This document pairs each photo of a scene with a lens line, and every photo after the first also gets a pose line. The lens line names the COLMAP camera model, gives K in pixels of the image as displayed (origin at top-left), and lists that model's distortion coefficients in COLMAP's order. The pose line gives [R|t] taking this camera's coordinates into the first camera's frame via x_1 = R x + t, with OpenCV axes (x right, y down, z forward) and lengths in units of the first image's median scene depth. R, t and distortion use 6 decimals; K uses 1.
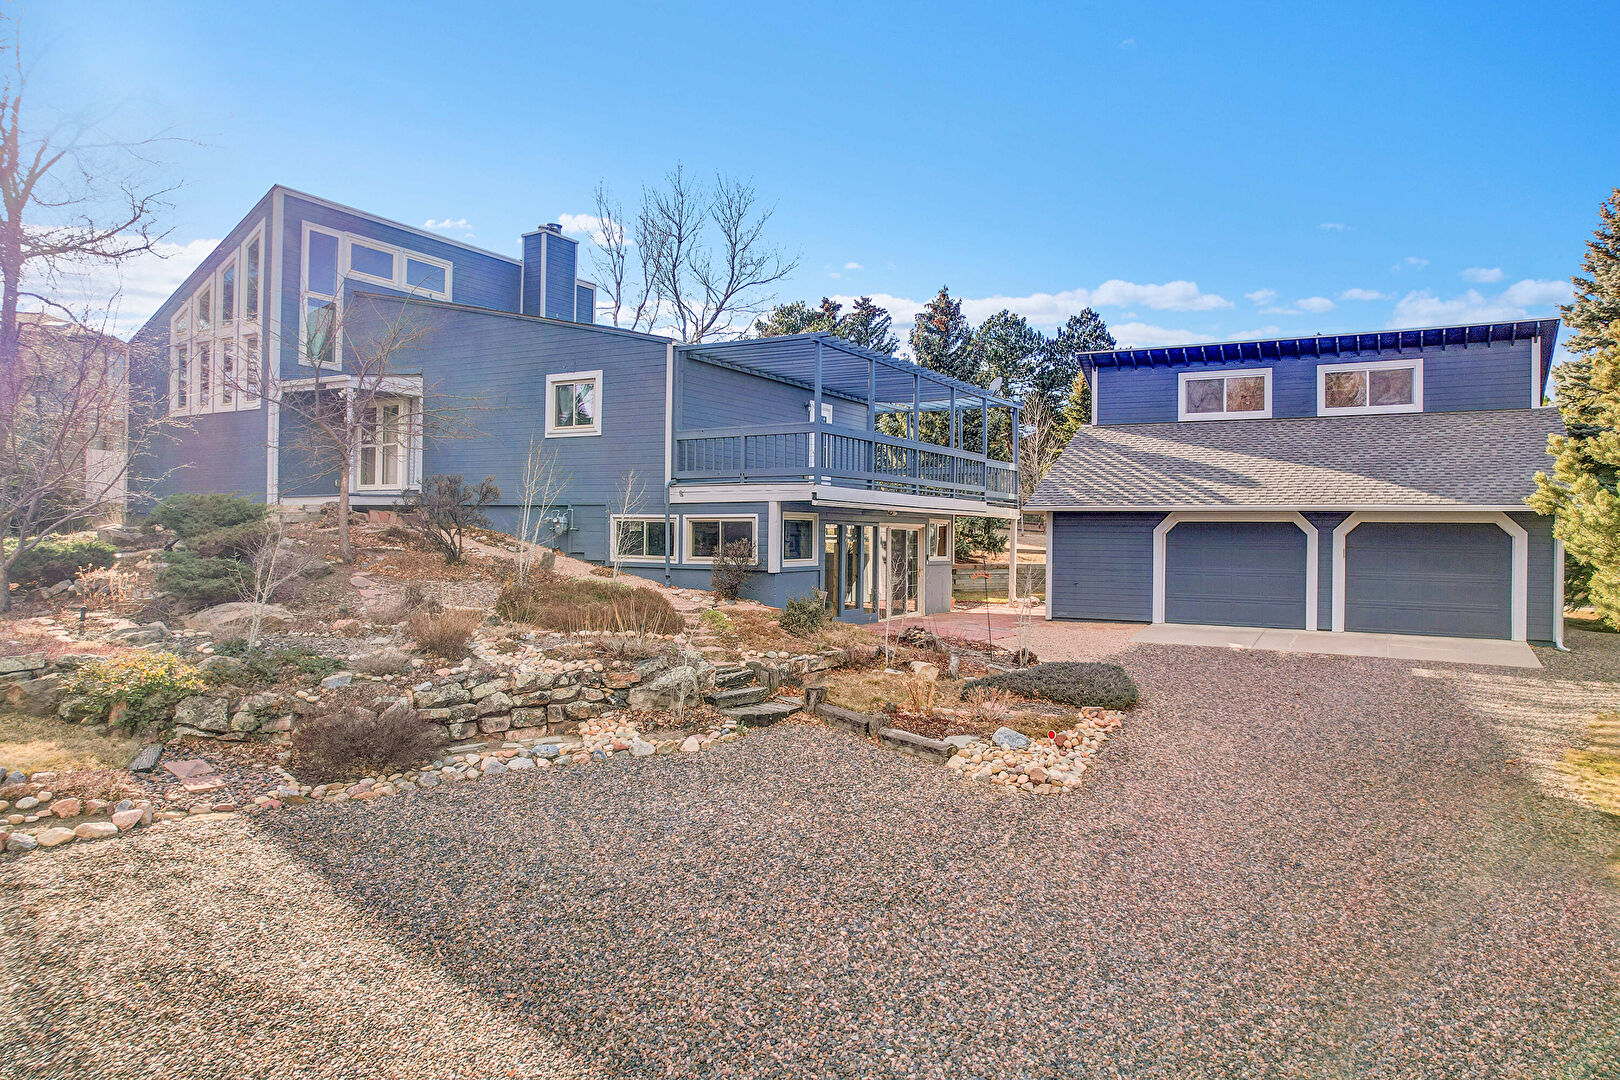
lens RADIAL K [[1034.3, 0, 810.0], [0, 1034.3, 540.0], [0, 0, 1]] dist [-0.045933, 0.001232]
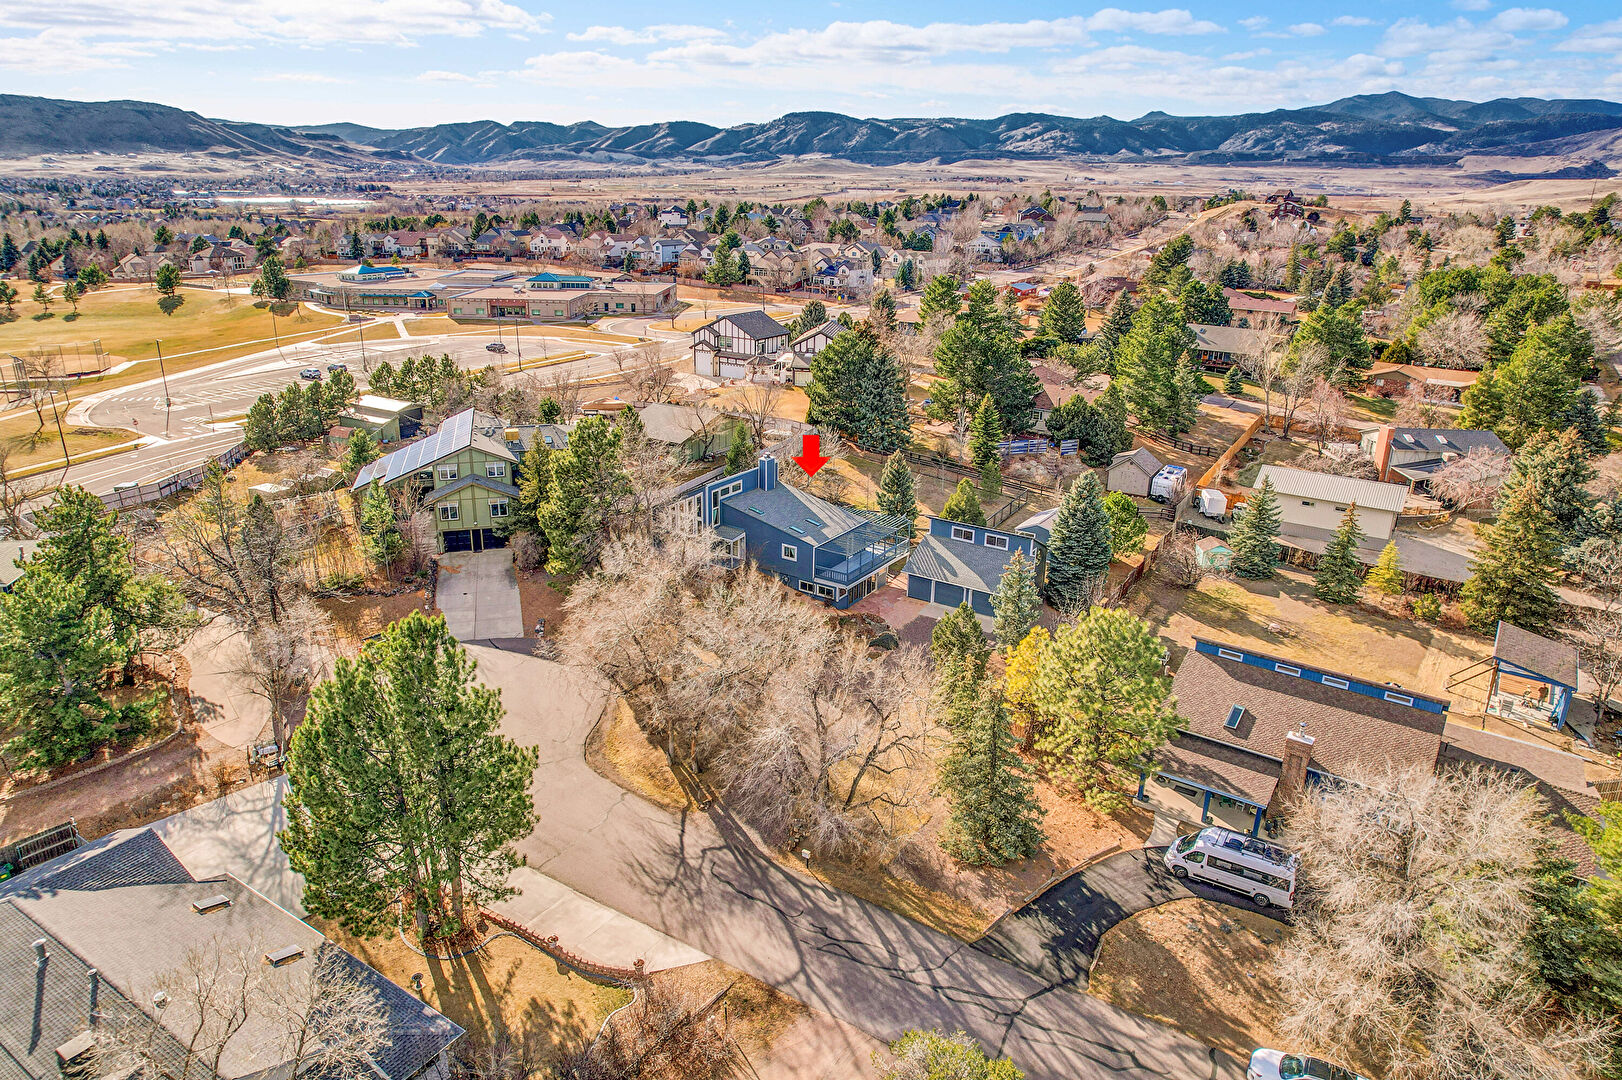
lens RADIAL K [[1035.5, 0, 811.0], [0, 1035.5, 540.0], [0, 0, 1]] dist [-0.045933, 0.001232]
pose [[0.998680, 0.026524, -0.043977, 0.038954], [-0.010885, 0.946172, 0.323481, -1.530032], [0.050189, -0.322575, 0.945212, -2.919528]]
